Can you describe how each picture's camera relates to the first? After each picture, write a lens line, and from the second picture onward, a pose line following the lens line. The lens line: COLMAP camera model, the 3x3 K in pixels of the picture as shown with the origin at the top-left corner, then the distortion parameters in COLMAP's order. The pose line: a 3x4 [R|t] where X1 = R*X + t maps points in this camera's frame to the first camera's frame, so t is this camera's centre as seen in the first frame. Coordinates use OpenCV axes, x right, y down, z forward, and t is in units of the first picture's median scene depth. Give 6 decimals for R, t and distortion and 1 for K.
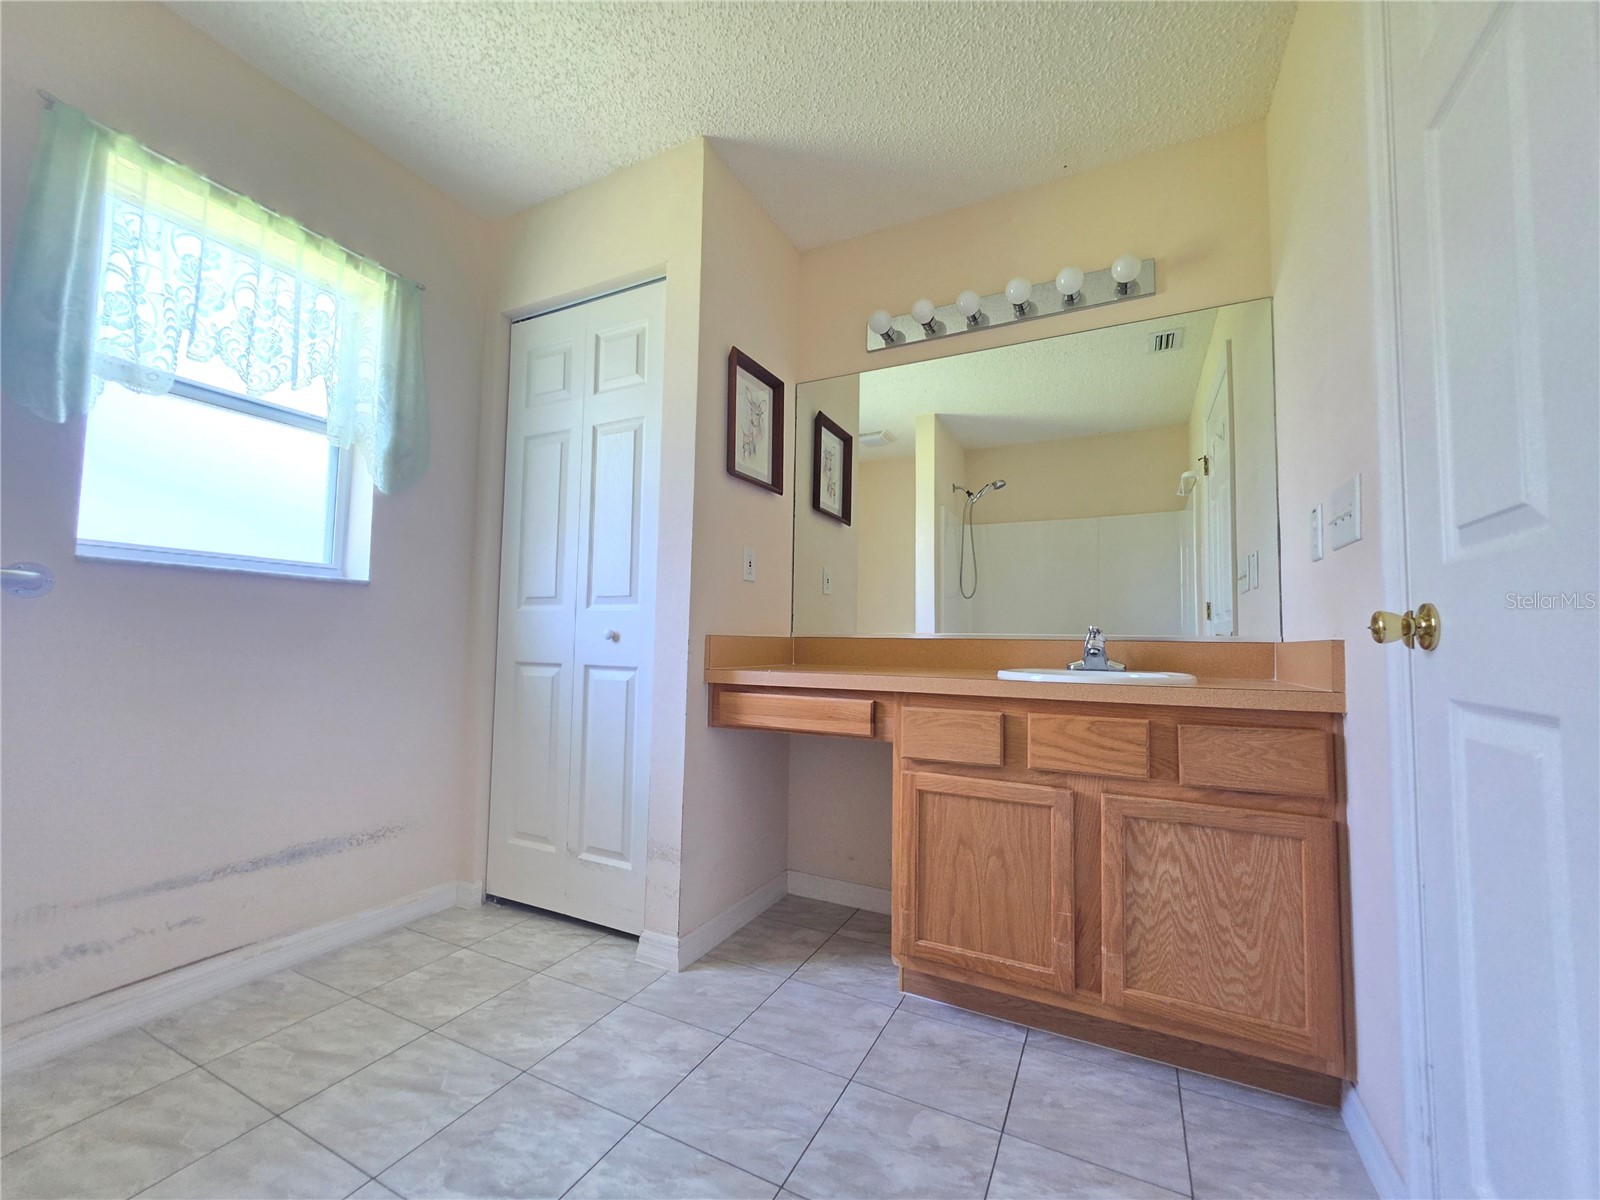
lens RADIAL K [[639.7, 0, 802.6], [0, 639.7, 602.5], [0, 0, 1]] dist [-0.002461, 0.000286]
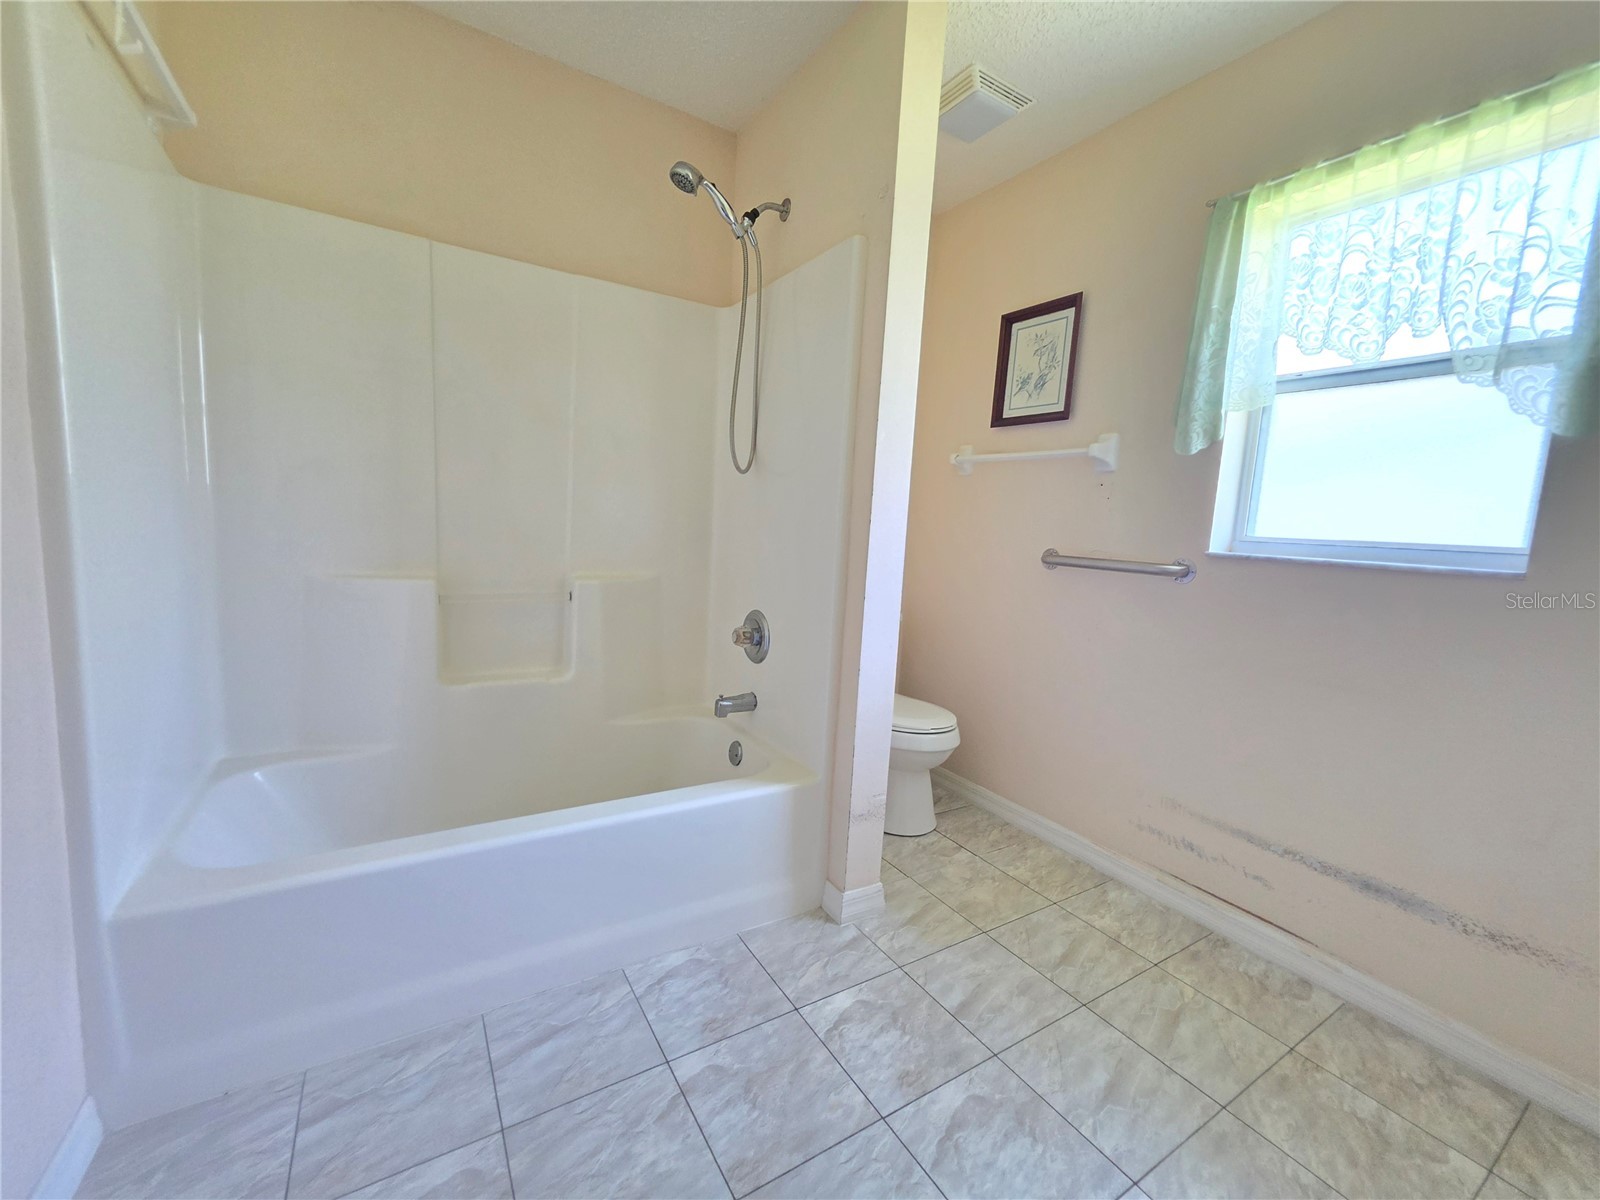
lens RADIAL K [[647.5, 0, 795.0], [0, 647.5, 602.7], [0, 0, 1]] dist [-0.003952, 0.001357]
pose [[-0.521326, 0.062180, -0.851089, 0.351062], [-0.013123, 0.996640, 0.080852, -0.054096], [0.853257, 0.053319, -0.518758, 0.792083]]
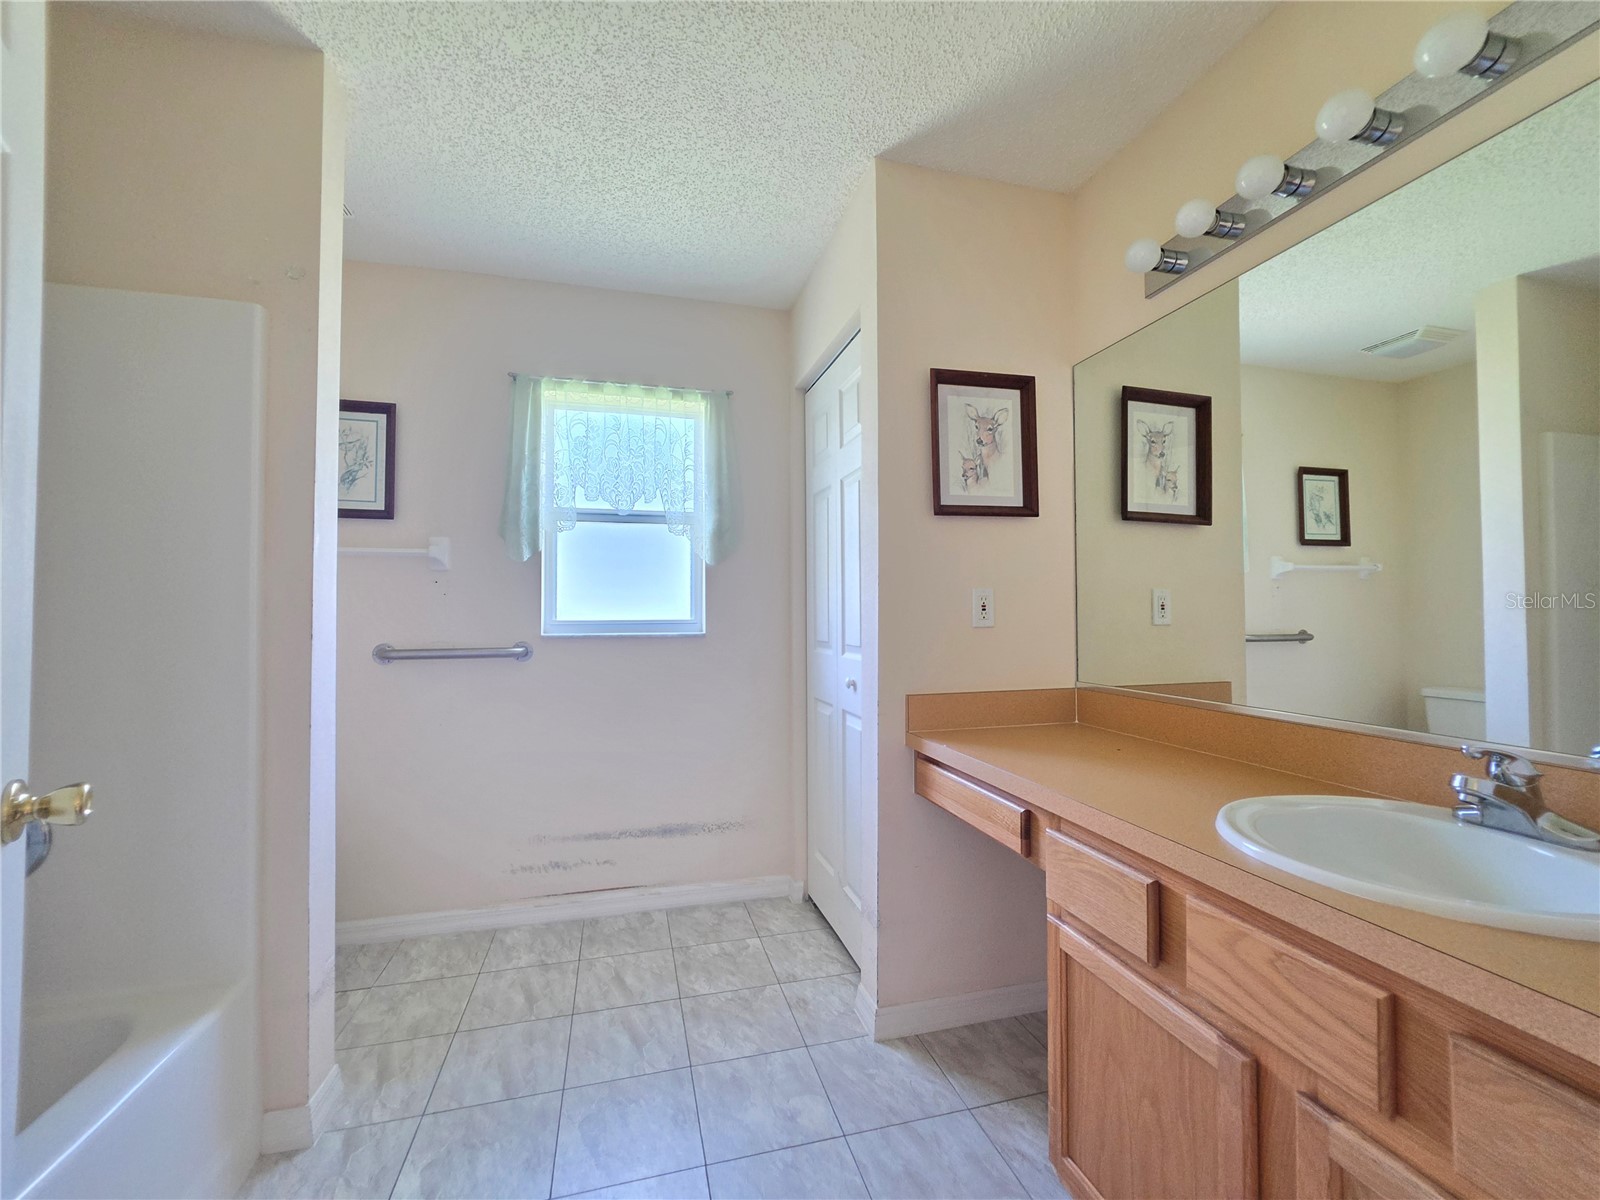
lens RADIAL K [[646.3, 0, 800.0], [0, 646.3, 600.0], [0, 0, 1]] dist [-0.004784, 0.000412]
pose [[0.668490, -0.032342, -0.743018, 0.500131], [0.057940, 0.998282, 0.008674, -0.115797], [0.741461, -0.048849, 0.669215, 0.294278]]
